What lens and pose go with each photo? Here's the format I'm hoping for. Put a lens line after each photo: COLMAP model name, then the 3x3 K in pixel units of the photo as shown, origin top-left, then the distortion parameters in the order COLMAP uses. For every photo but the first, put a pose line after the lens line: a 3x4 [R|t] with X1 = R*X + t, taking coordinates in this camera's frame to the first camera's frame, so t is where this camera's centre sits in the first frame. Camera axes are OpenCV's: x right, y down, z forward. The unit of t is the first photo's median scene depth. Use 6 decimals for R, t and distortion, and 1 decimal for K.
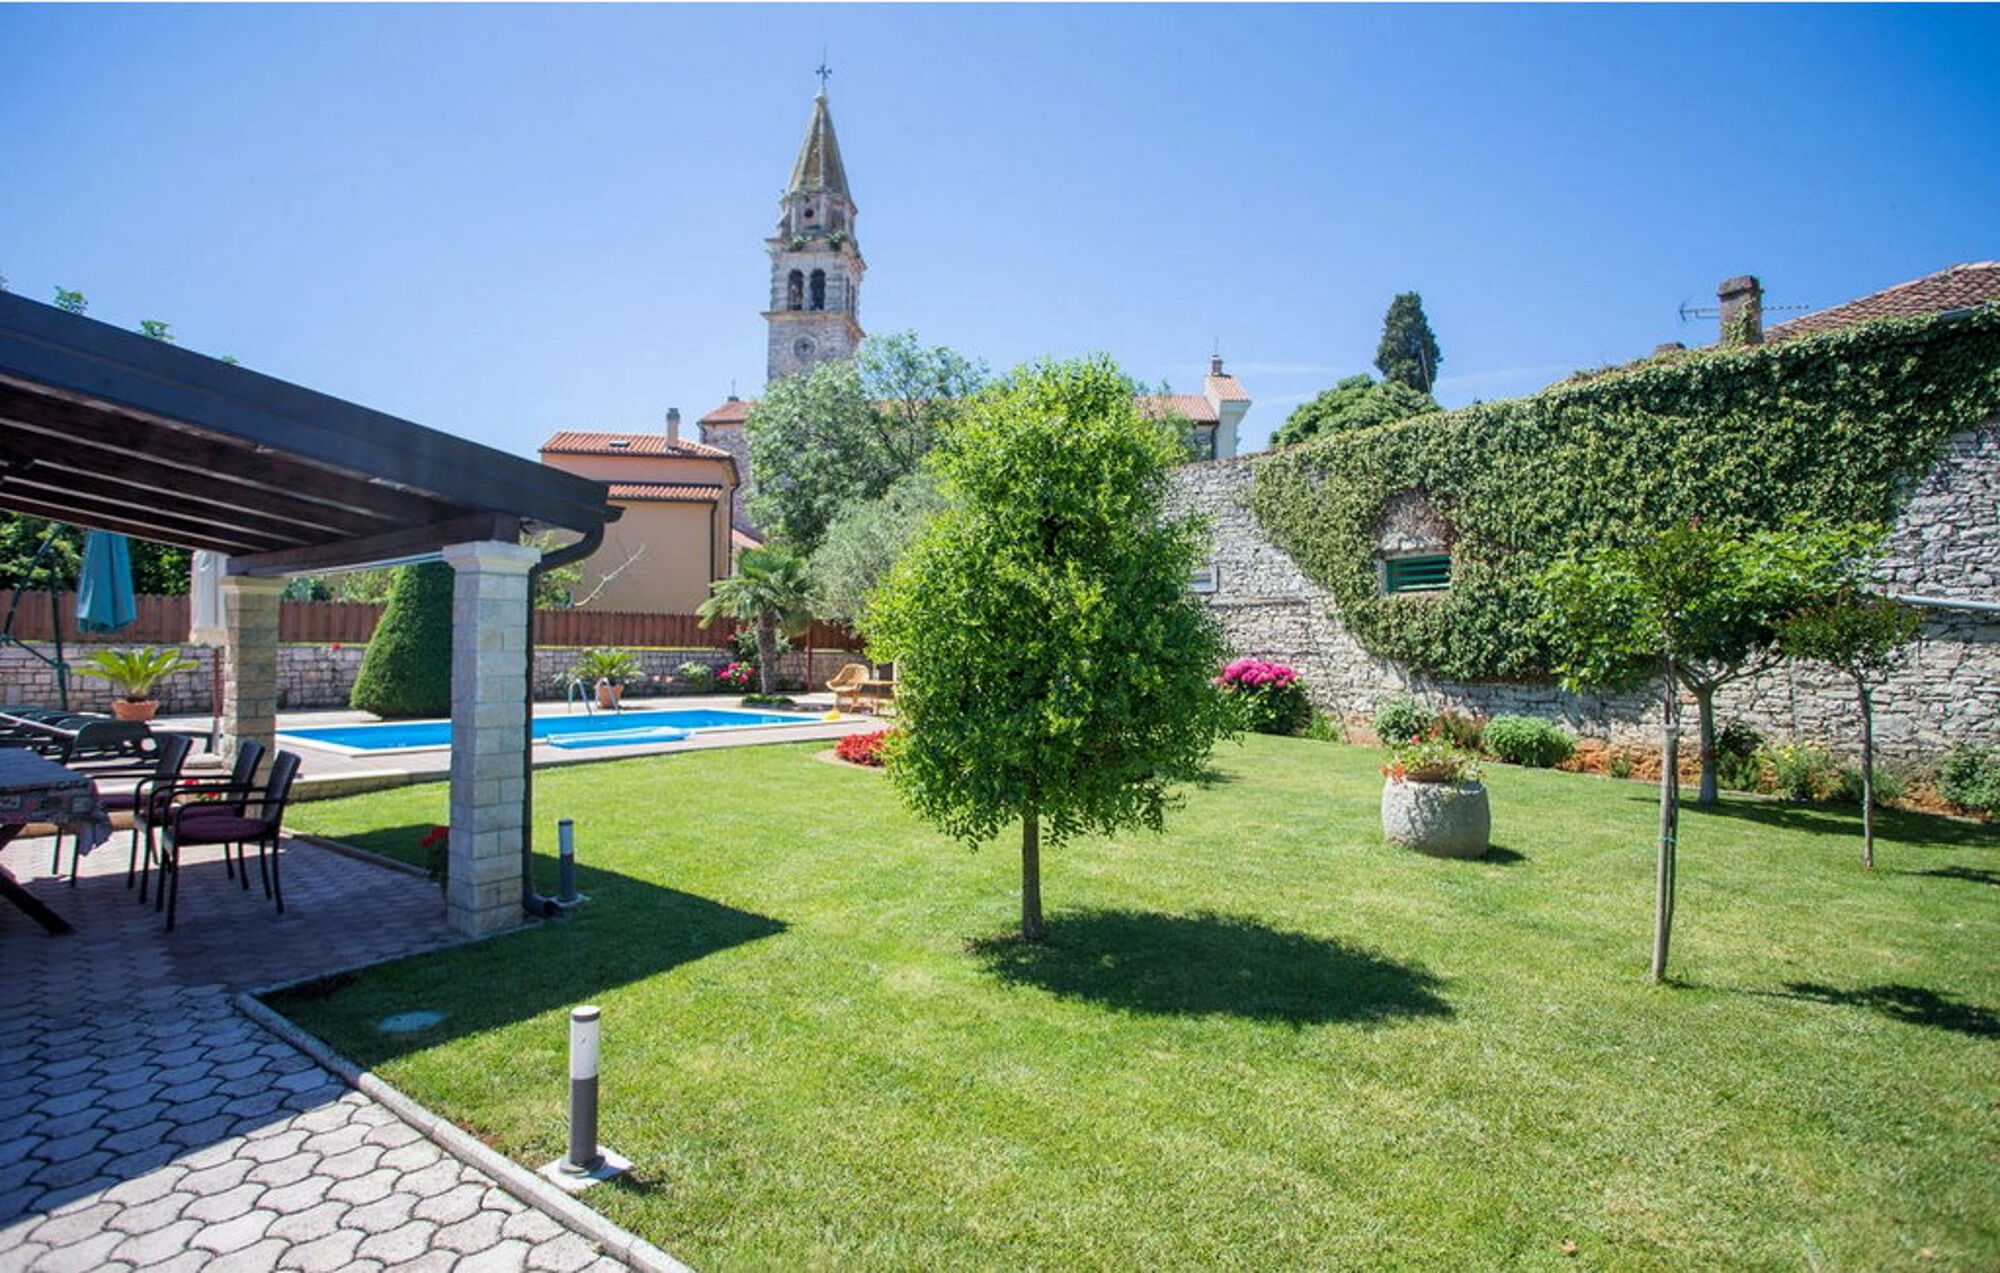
lens RADIAL K [[997.1, 0, 1000.0], [0, 997.1, 636.5], [0, 0, 1]] dist [-0.082550, 0.030793]
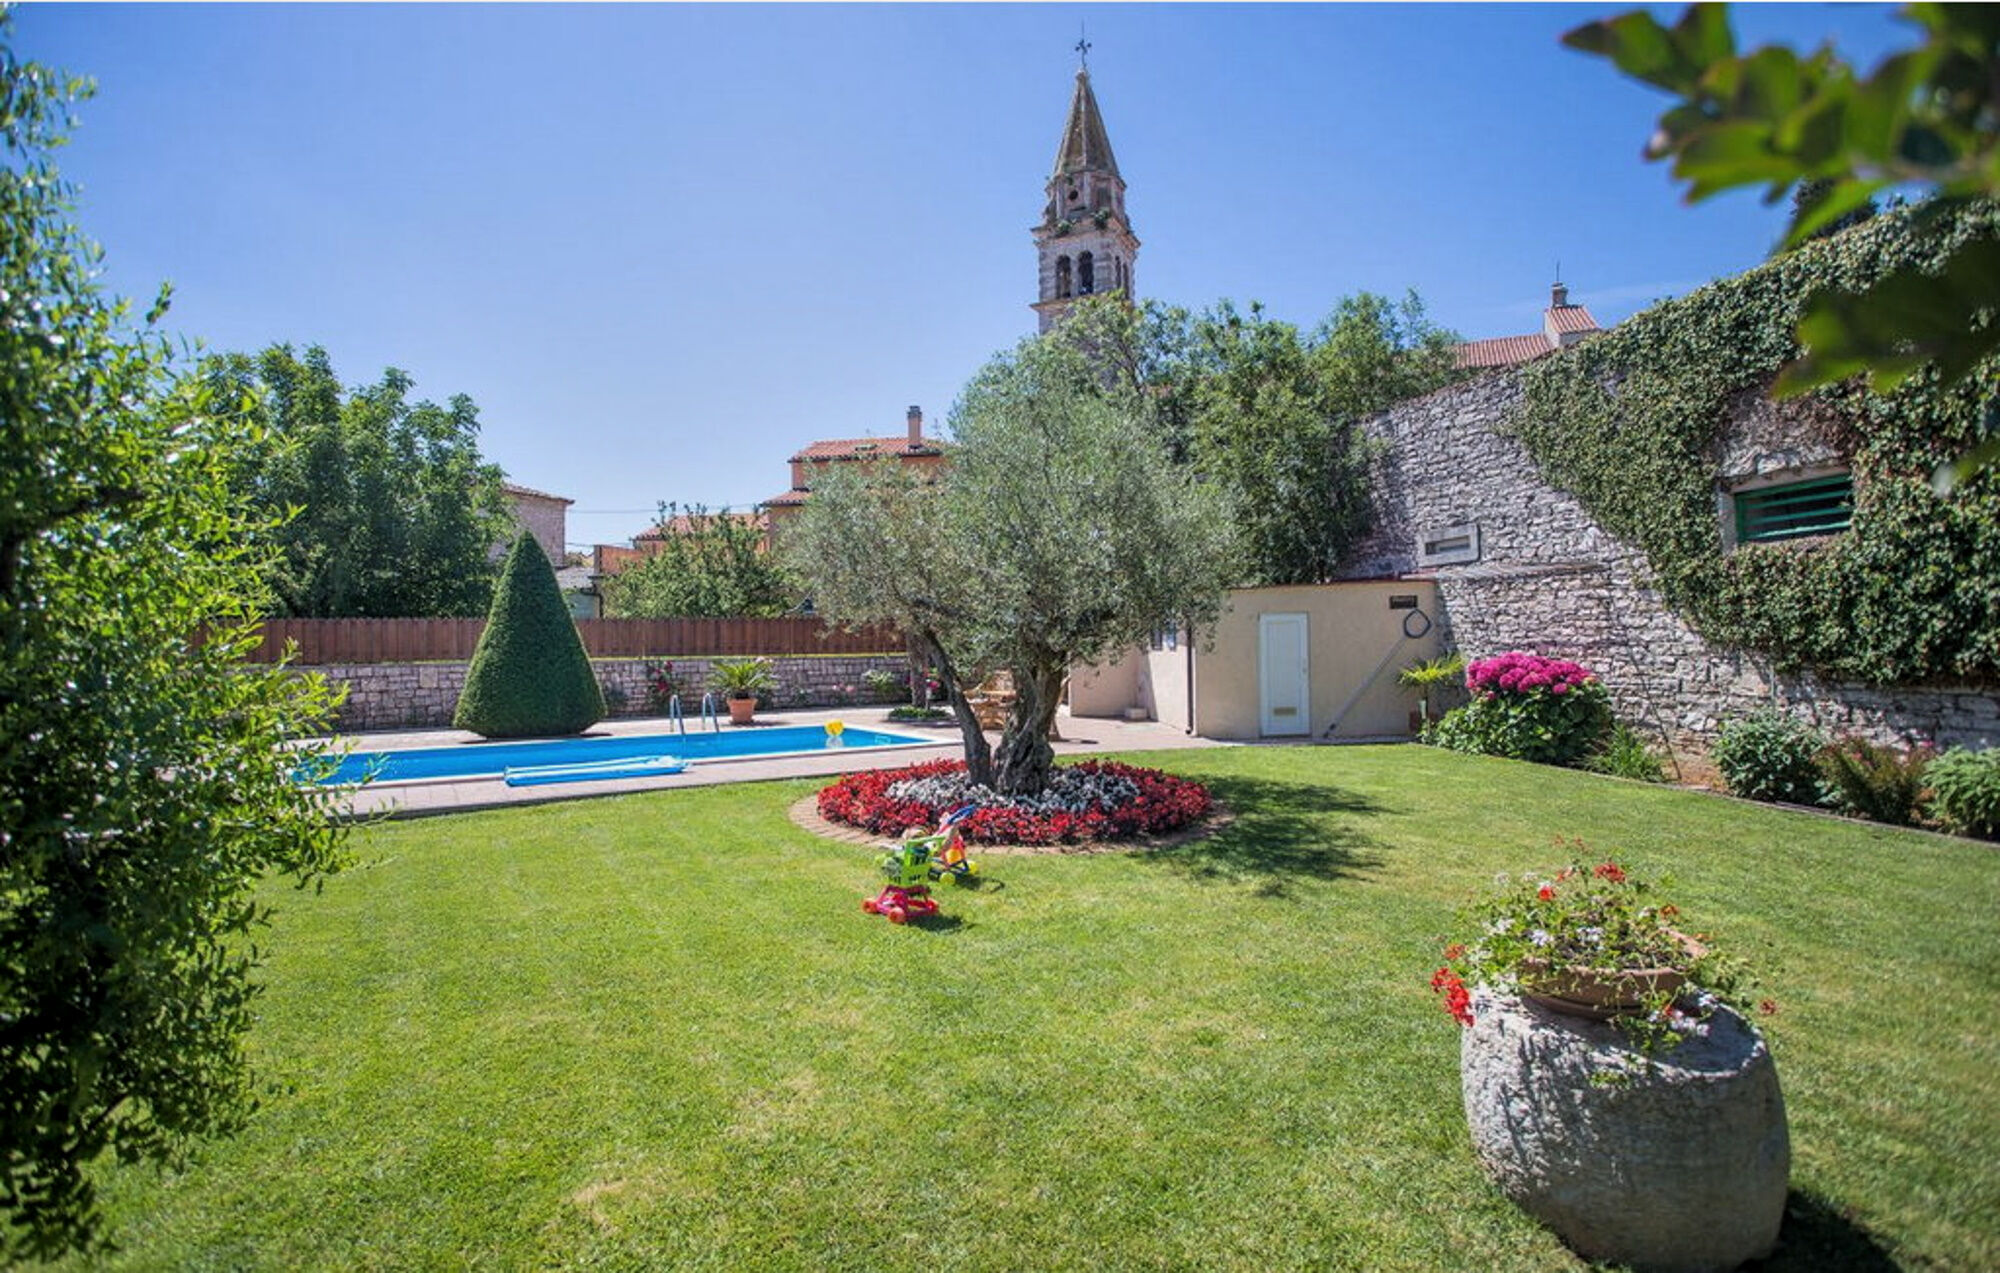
lens RADIAL K [[979.1, 0, 990.8], [0, 979.1, 632.1], [0, 0, 1]] dist [-0.071308, 0.031465]
pose [[0.935016, -0.031649, -0.353191, 0.141399], [0.031321, 0.999487, -0.006645, 0.001100], [0.353221, -0.004849, 0.935527, 0.232398]]
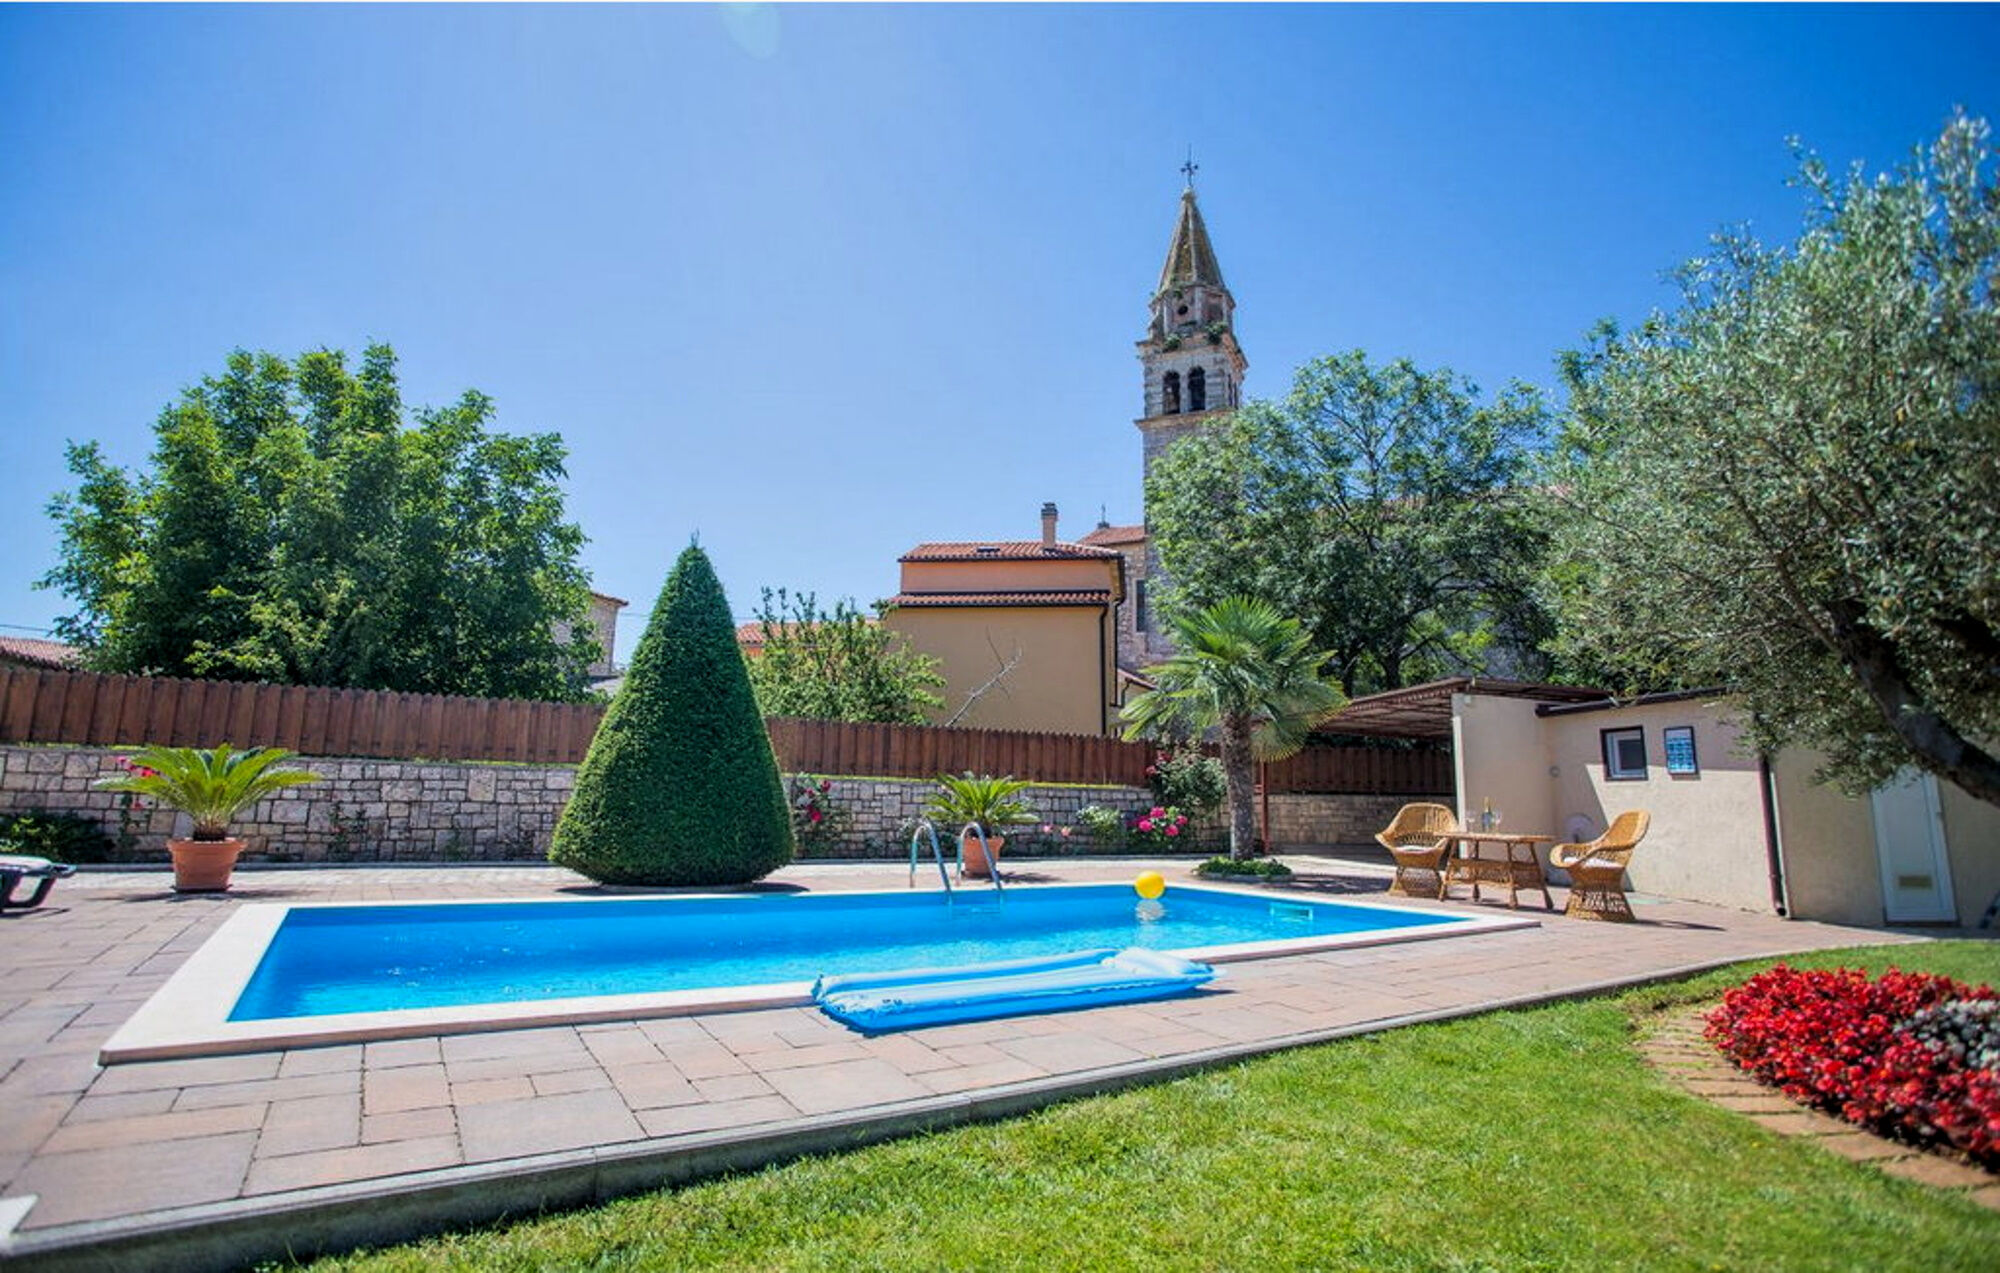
lens RADIAL K [[986.7, 0, 988.2], [0, 986.7, 598.6], [0, 0, 1]] dist [-0.042654, 0.000799]
pose [[0.934896, -0.063604, -0.349177, -0.177058], [-0.006834, 0.980403, -0.196884, 0.026135], [0.354857, 0.186452, 0.916140, 0.433789]]
